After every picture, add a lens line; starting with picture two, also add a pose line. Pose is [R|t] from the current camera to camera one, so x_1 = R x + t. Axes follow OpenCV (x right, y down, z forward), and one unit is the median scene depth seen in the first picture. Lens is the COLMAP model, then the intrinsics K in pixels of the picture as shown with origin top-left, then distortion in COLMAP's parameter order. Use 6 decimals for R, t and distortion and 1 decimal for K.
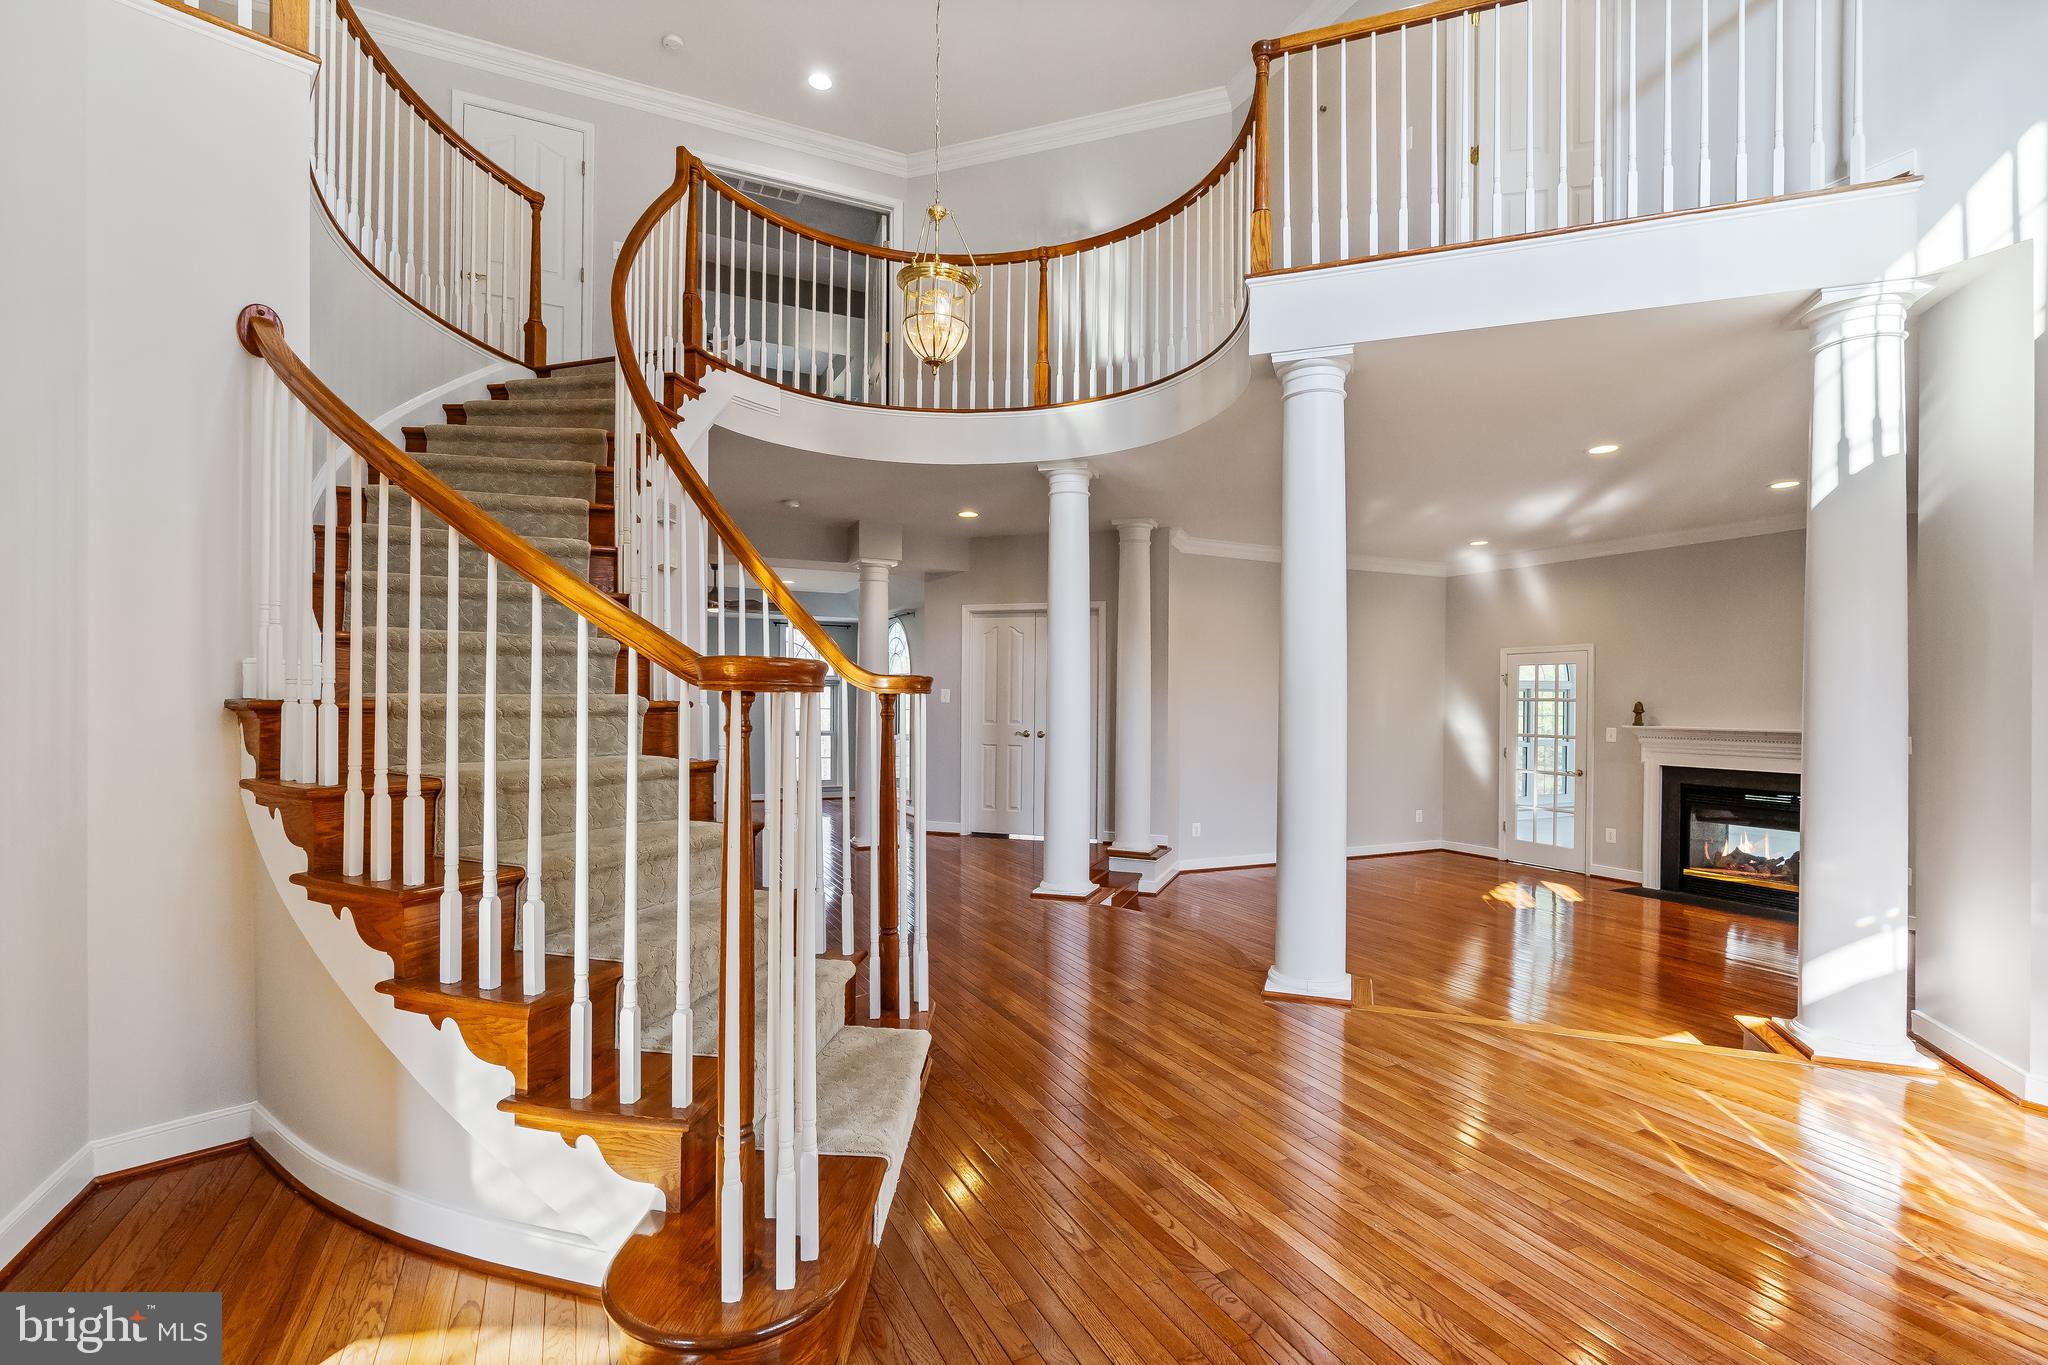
lens RADIAL K [[933.9, 0, 1029.7], [0, 933.9, 695.3], [0, 0, 1]] dist [-0.004055, 0.000481]
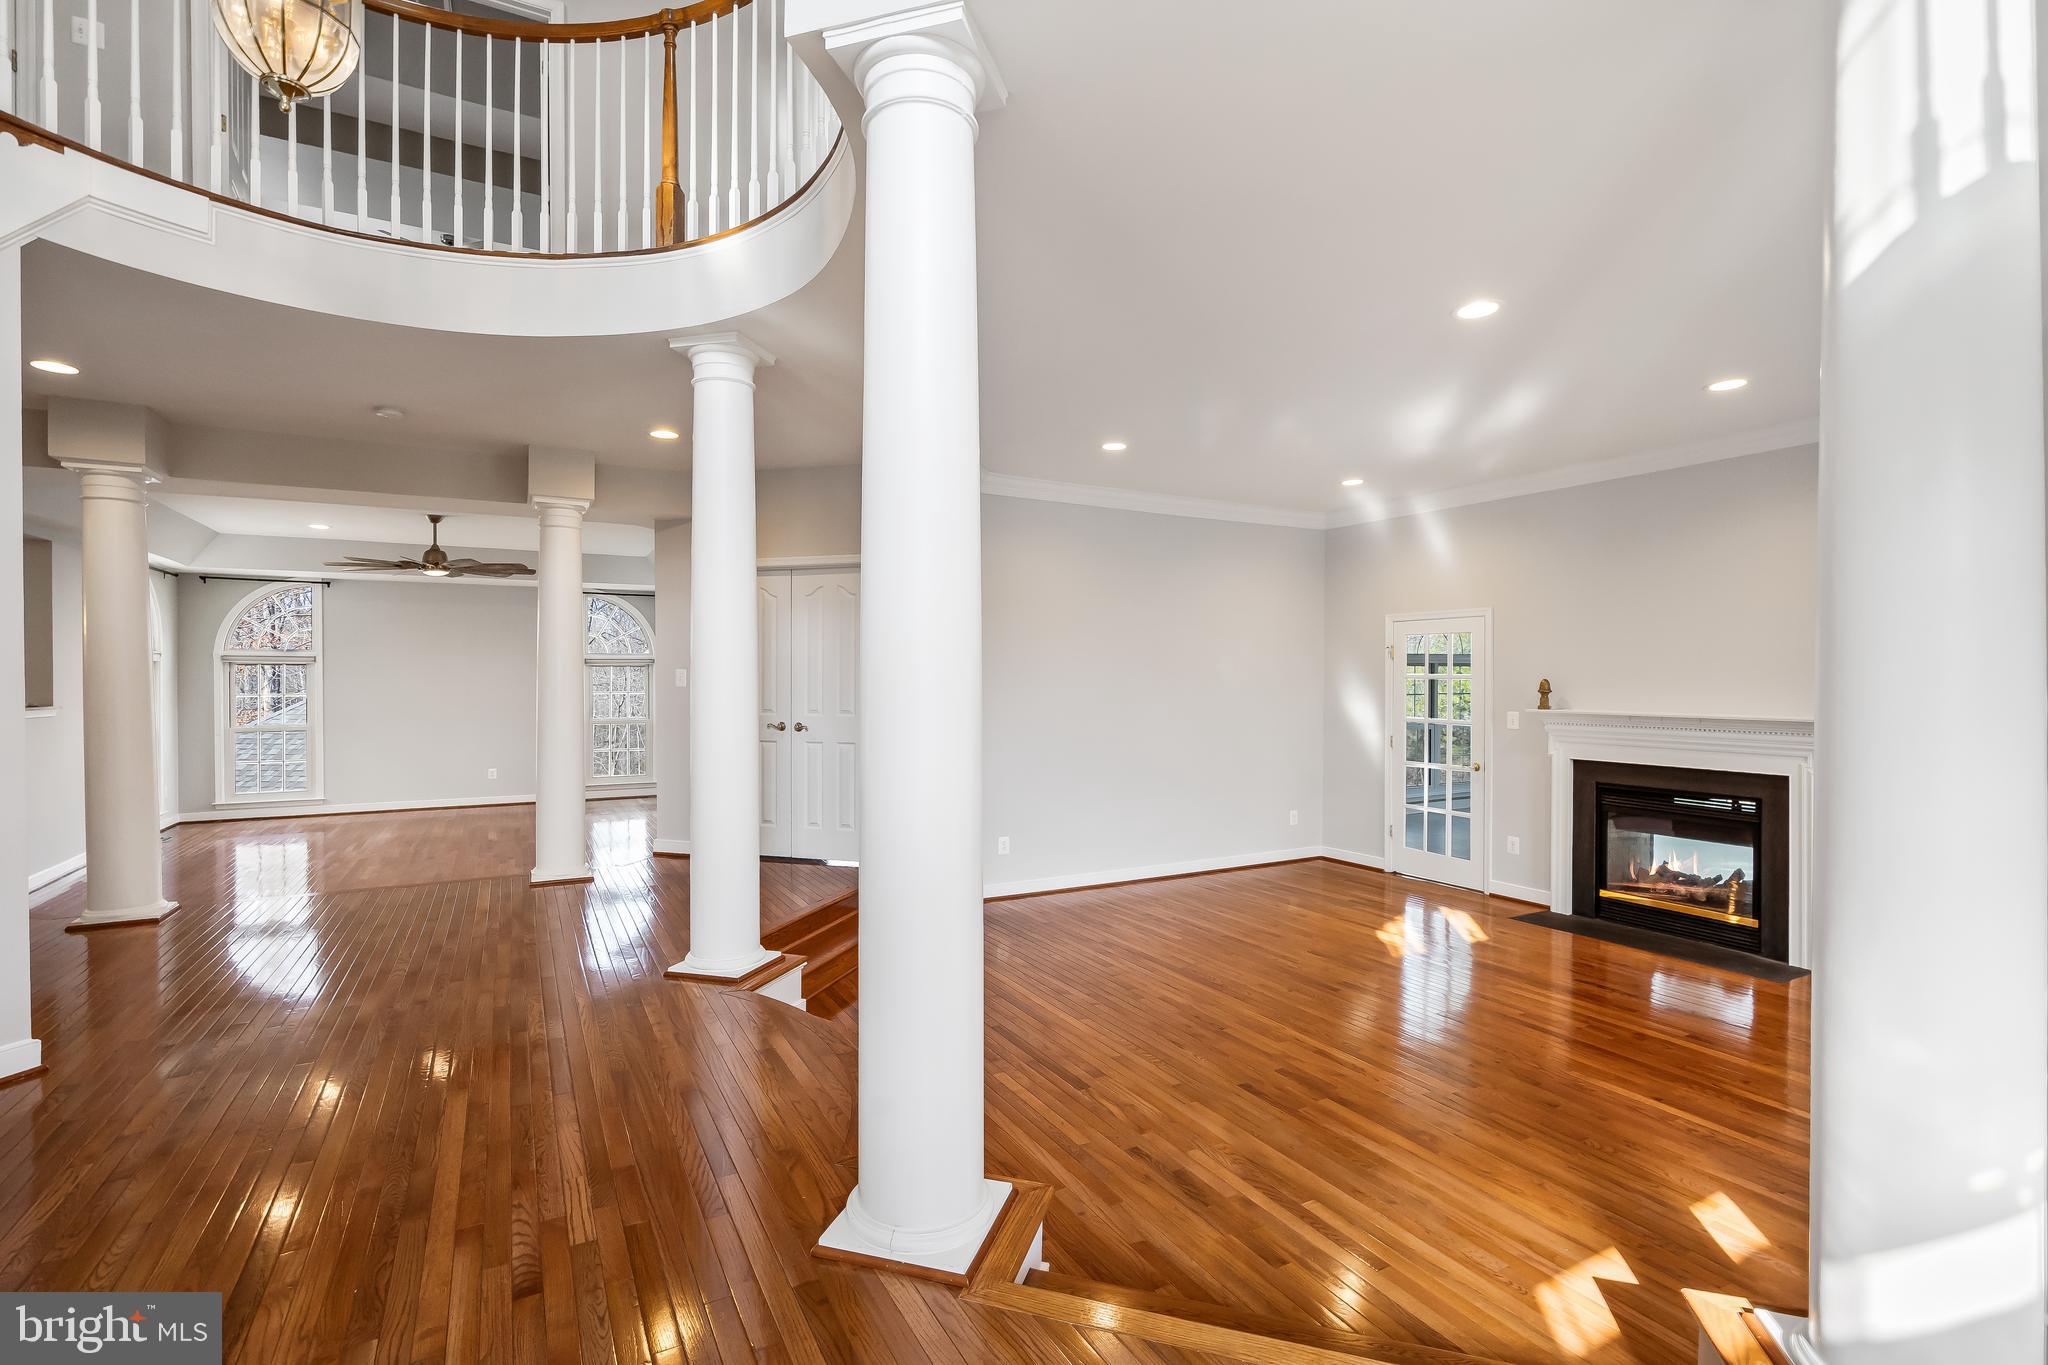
lens RADIAL K [[933.9, 0, 1014.5], [0, 933.9, 680.7], [0, 0, 1]] dist [-0.004055, 0.000481]
pose [[0.998695, -0.008272, 0.050398, 0.169366], [0.007881, 0.999937, 0.007946, -0.001971], [-0.050461, -0.007539, 0.998698, 0.239378]]
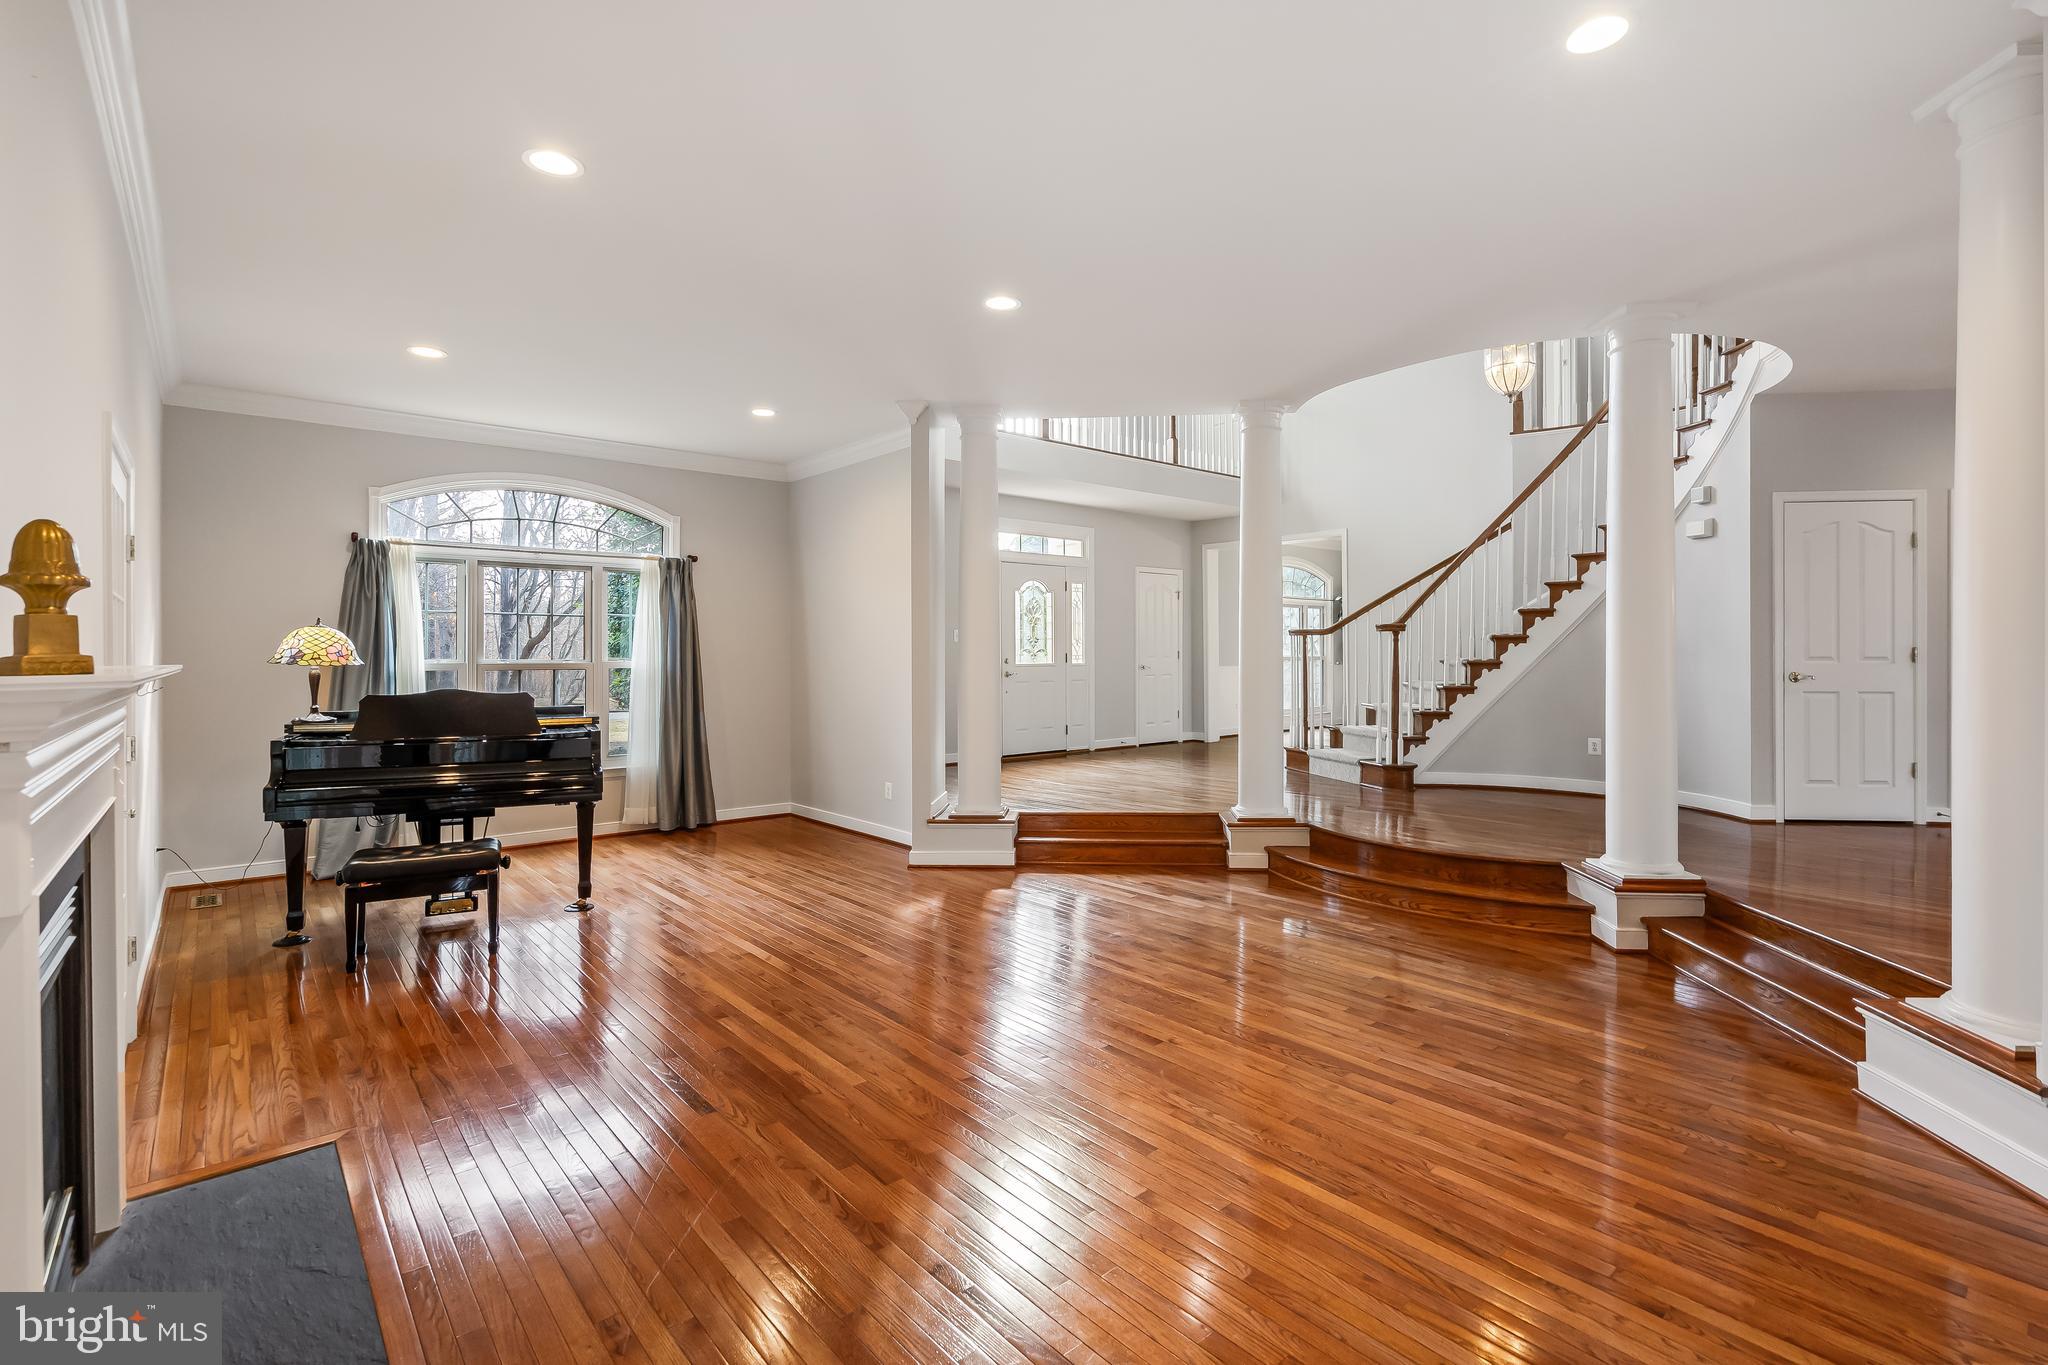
lens RADIAL K [[933.9, 0, 1020.8], [0, 933.9, 665.0], [0, 0, 1]] dist [-0.004055, 0.000481]
pose [[-0.967930, -0.002024, -0.251213, 0.564323], [-0.004093, 0.999962, 0.007713, 0.031409], [0.251188, 0.008494, -0.967901, 1.263255]]
